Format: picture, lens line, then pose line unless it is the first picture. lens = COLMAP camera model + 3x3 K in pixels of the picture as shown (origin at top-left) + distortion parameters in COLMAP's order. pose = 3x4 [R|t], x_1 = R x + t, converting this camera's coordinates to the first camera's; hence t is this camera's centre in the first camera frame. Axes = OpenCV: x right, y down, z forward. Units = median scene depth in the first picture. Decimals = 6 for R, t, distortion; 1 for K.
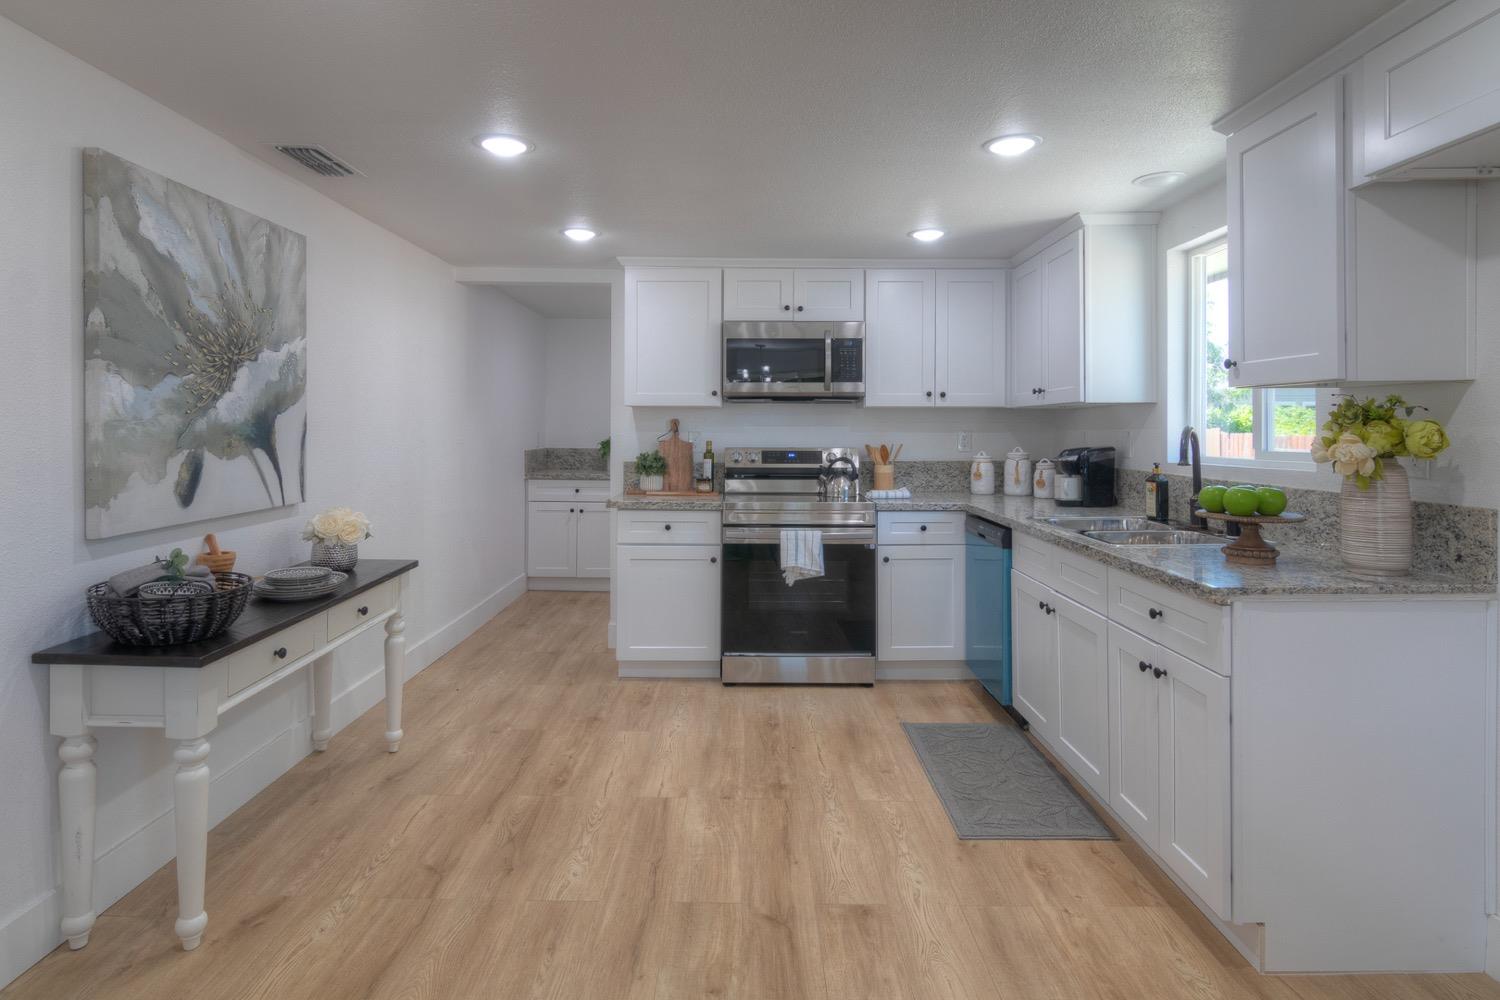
lens RADIAL K [[788.4, 0, 708.6], [0, 788.4, 432.9], [0, 0, 1]] dist [0.001870, -0.000540]
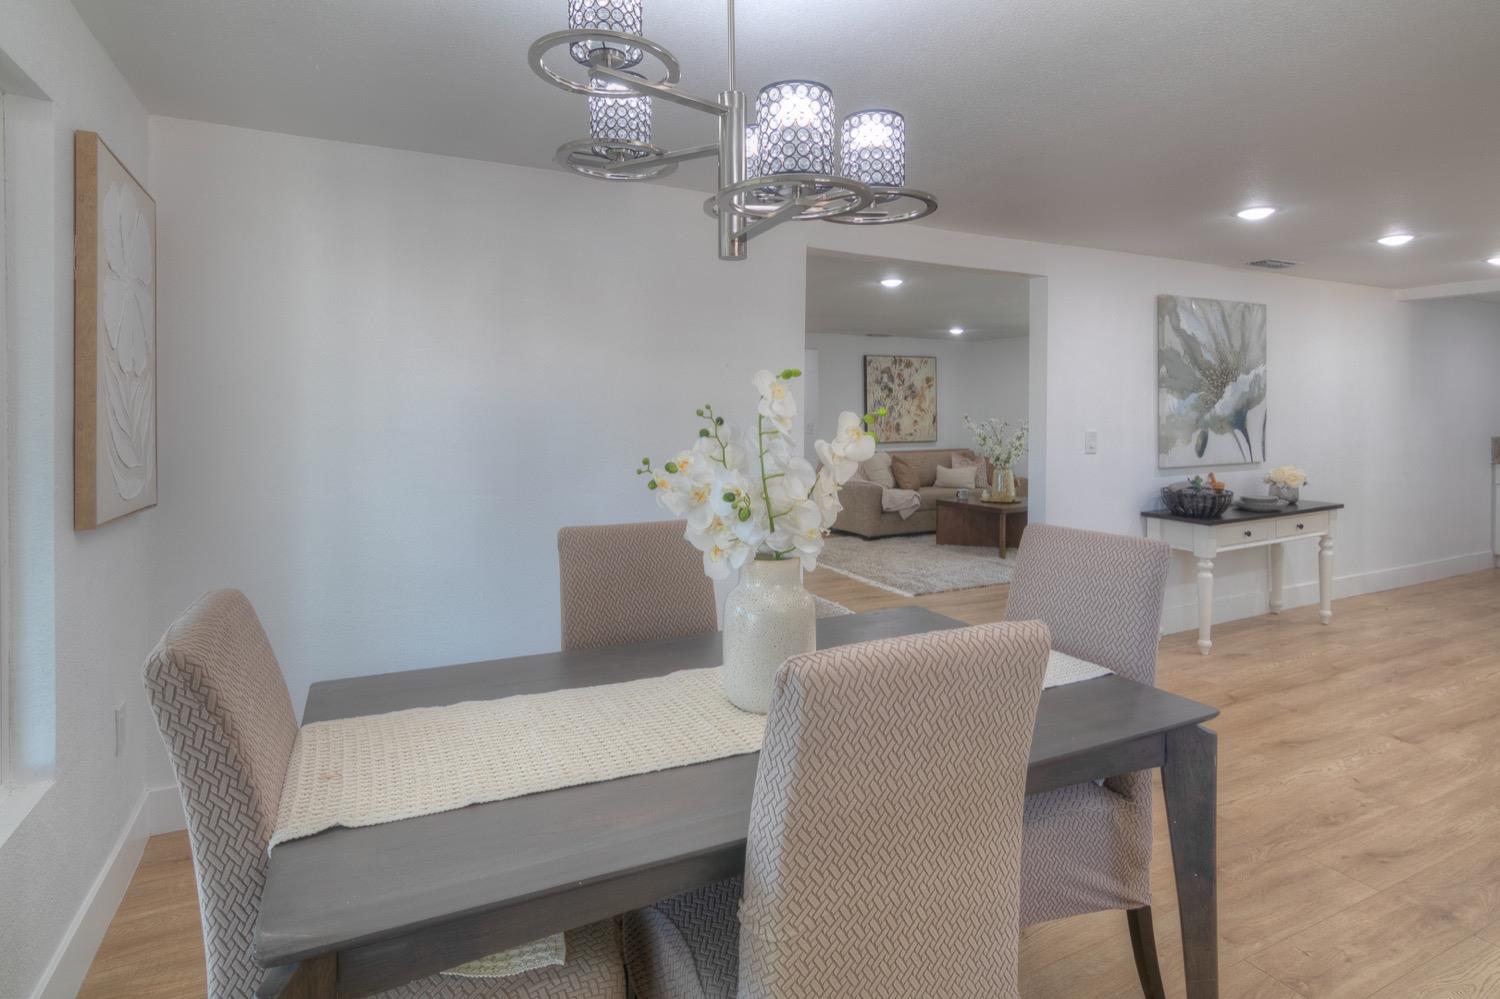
lens RADIAL K [[788.4, 0, 759.3], [0, 788.4, 421.0], [0, 0, 1]] dist [0.001870, -0.000540]
pose [[0.478109, 0.000849, -0.878300, 0.458548], [-0.000454, 1.000000, 0.000720, -0.000153], [0.878300, 0.000055, 0.478109, -0.767800]]
